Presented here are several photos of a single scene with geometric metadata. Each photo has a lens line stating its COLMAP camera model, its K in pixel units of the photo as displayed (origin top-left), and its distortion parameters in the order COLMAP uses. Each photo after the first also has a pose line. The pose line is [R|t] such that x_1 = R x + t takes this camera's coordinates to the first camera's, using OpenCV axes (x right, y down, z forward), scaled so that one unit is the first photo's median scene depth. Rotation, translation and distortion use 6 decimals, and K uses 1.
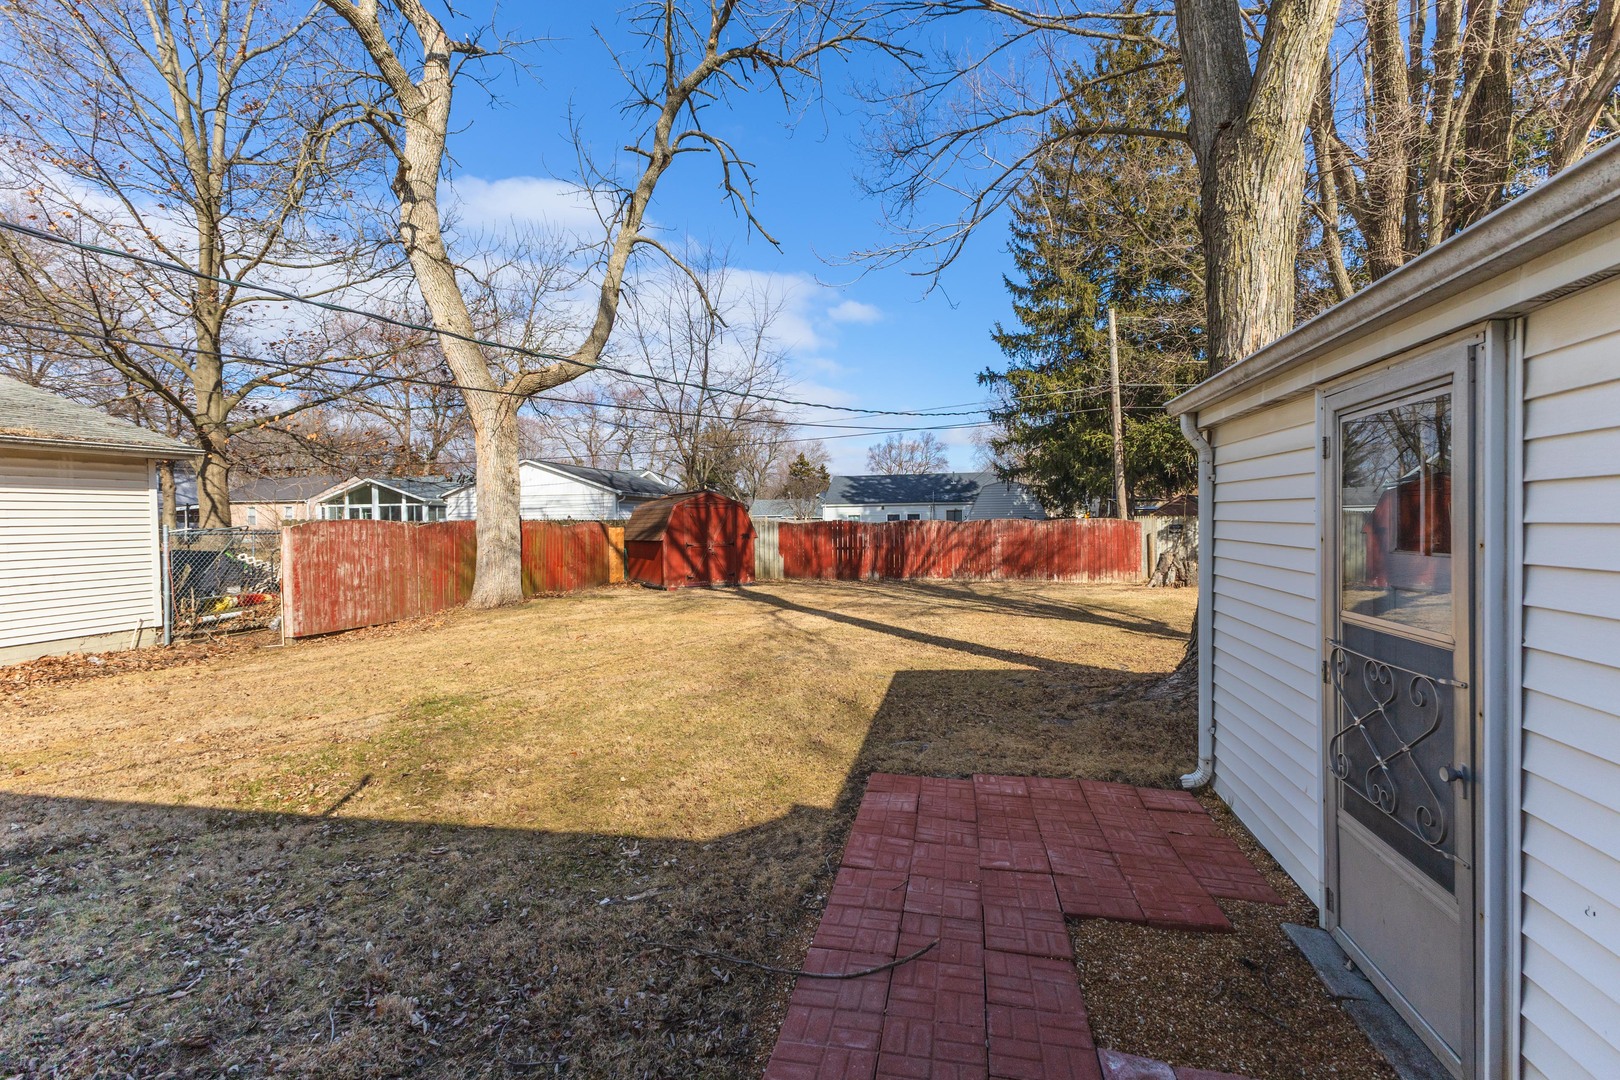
lens RADIAL K [[750.2, 0, 810.0], [0, 750.2, 540.0], [0, 0, 1]] dist [-0.015617, 0.000278]
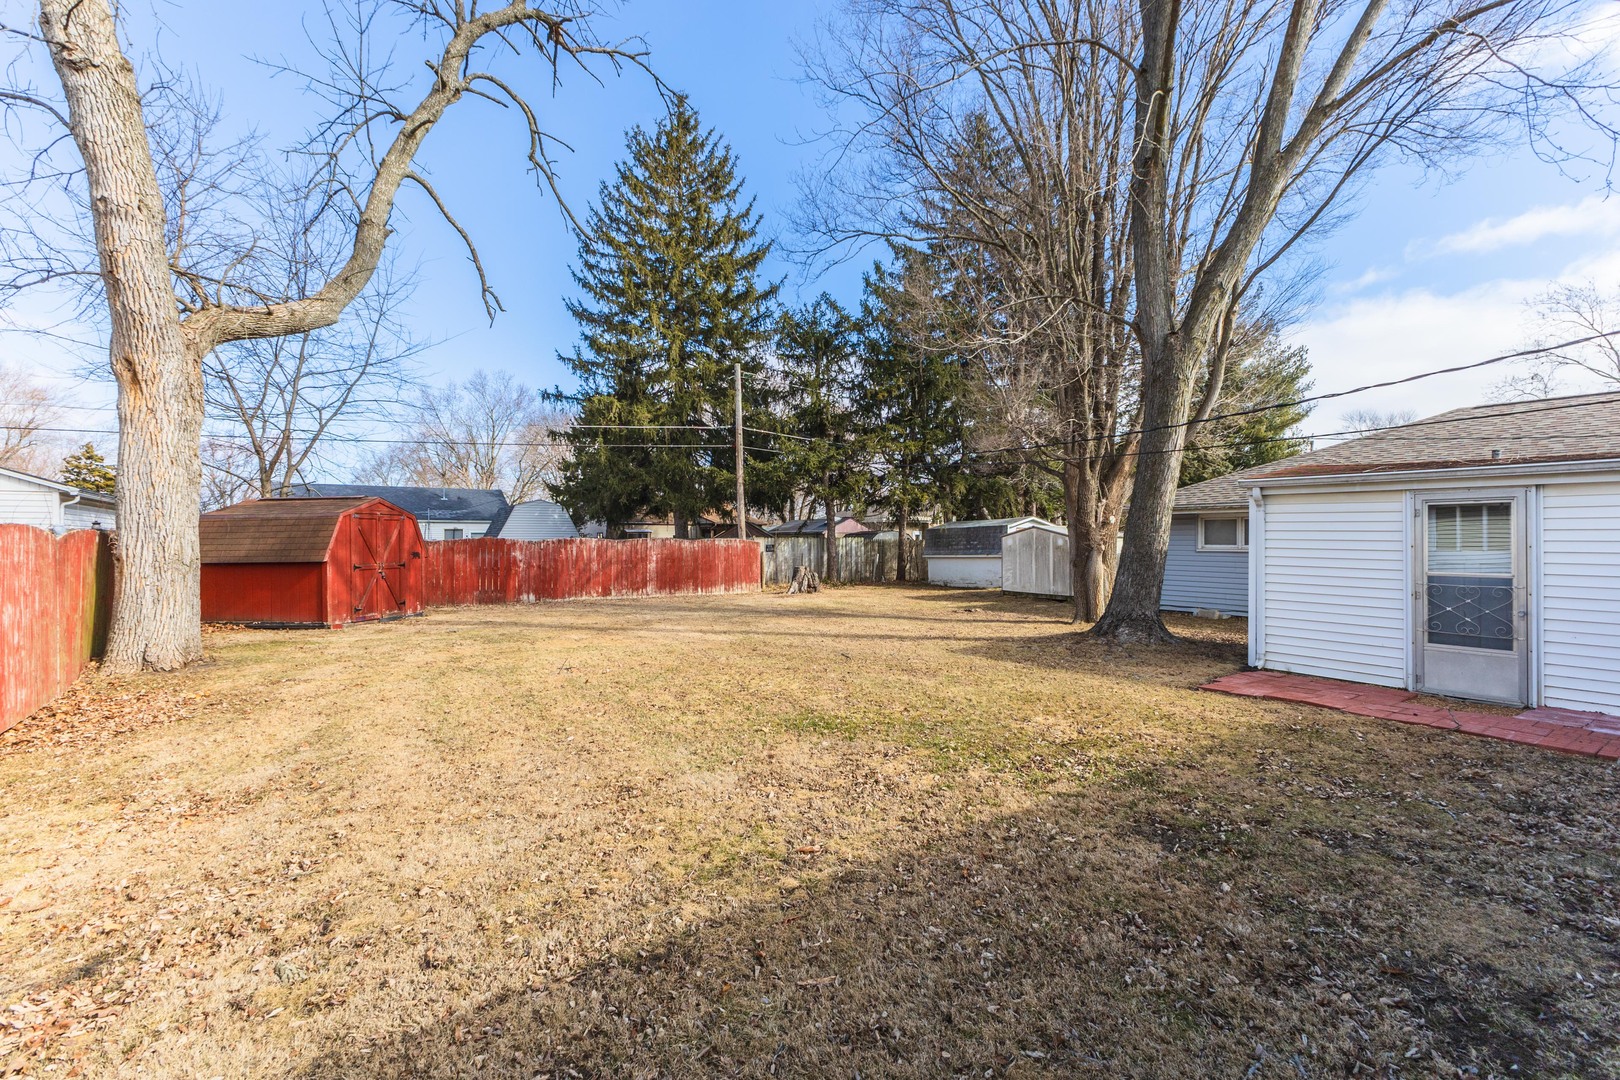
lens RADIAL K [[750.2, 0, 810.0], [0, 750.2, 540.0], [0, 0, 1]] dist [-0.015617, 0.000278]
pose [[0.636564, 0.010182, 0.771157, -0.430667], [0.012034, 0.999660, -0.023132, 0.001702], [-0.771130, 0.024005, 0.636225, 0.149770]]
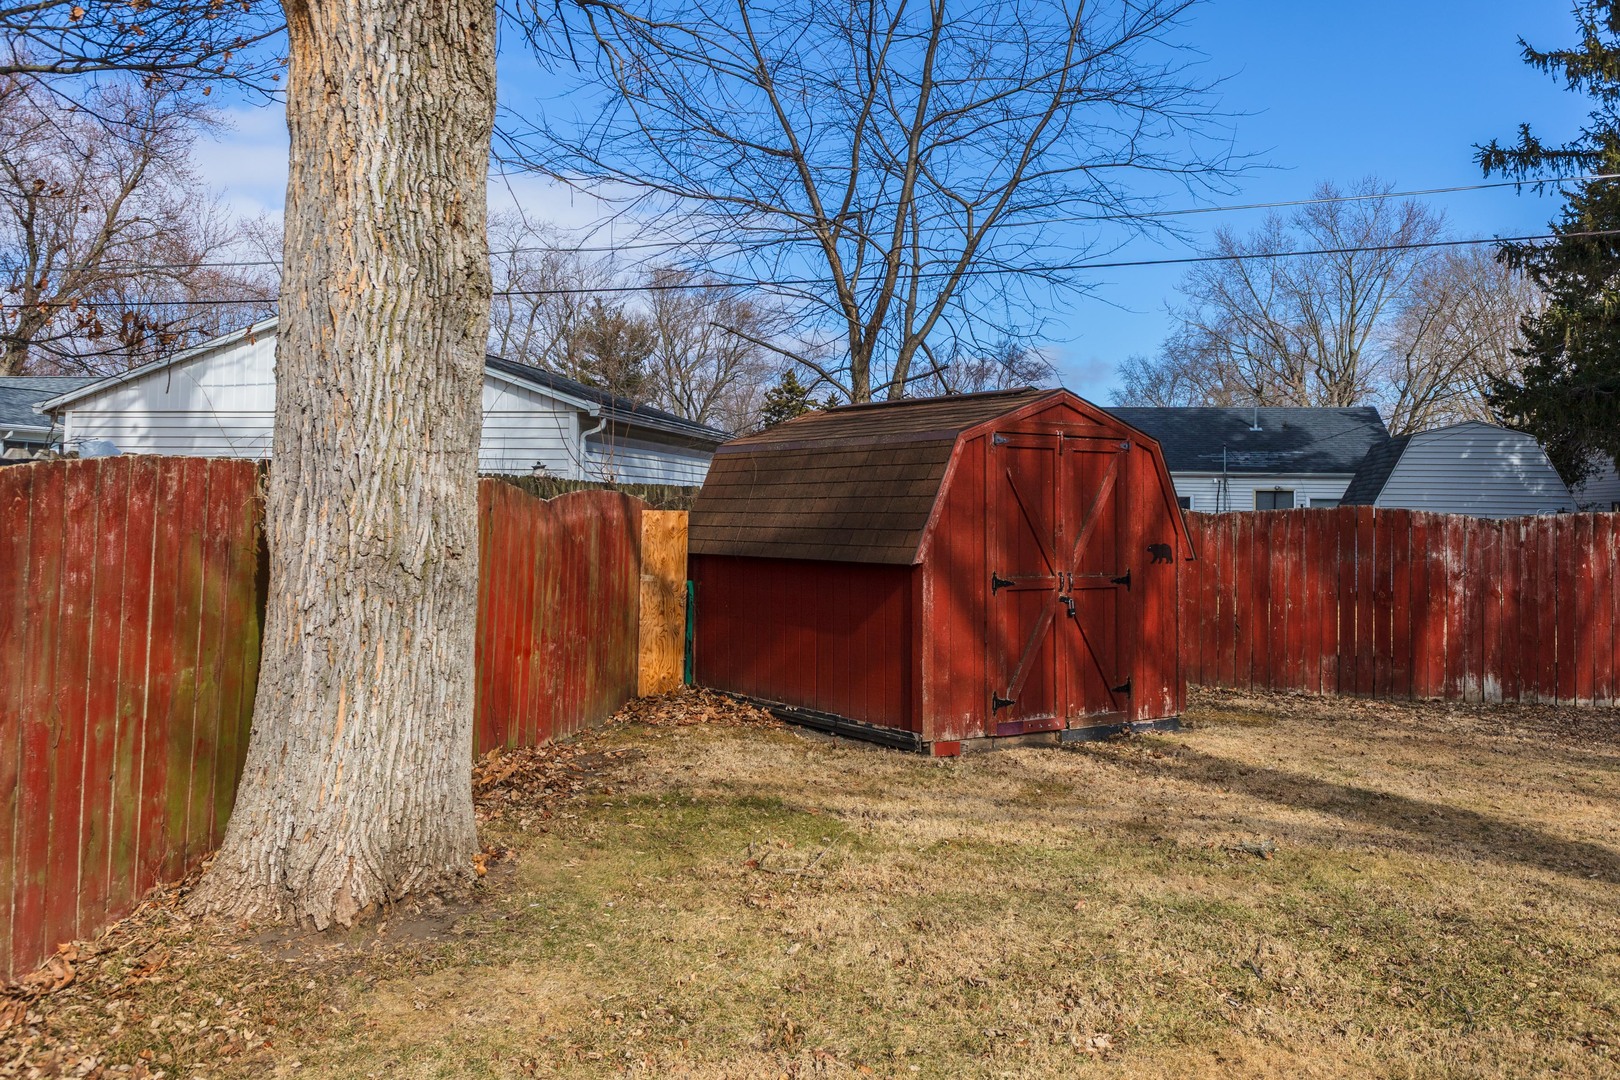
lens RADIAL K [[1290.2, 0, 814.1], [0, 1290.2, 437.6], [0, 0, 1]] dist [0.007478, -0.000876]
pose [[0.995516, 0.033652, 0.088410, -0.259503], [-0.026811, 0.996635, -0.077462, -0.007512], [-0.090719, 0.074745, 0.993068, 0.505204]]
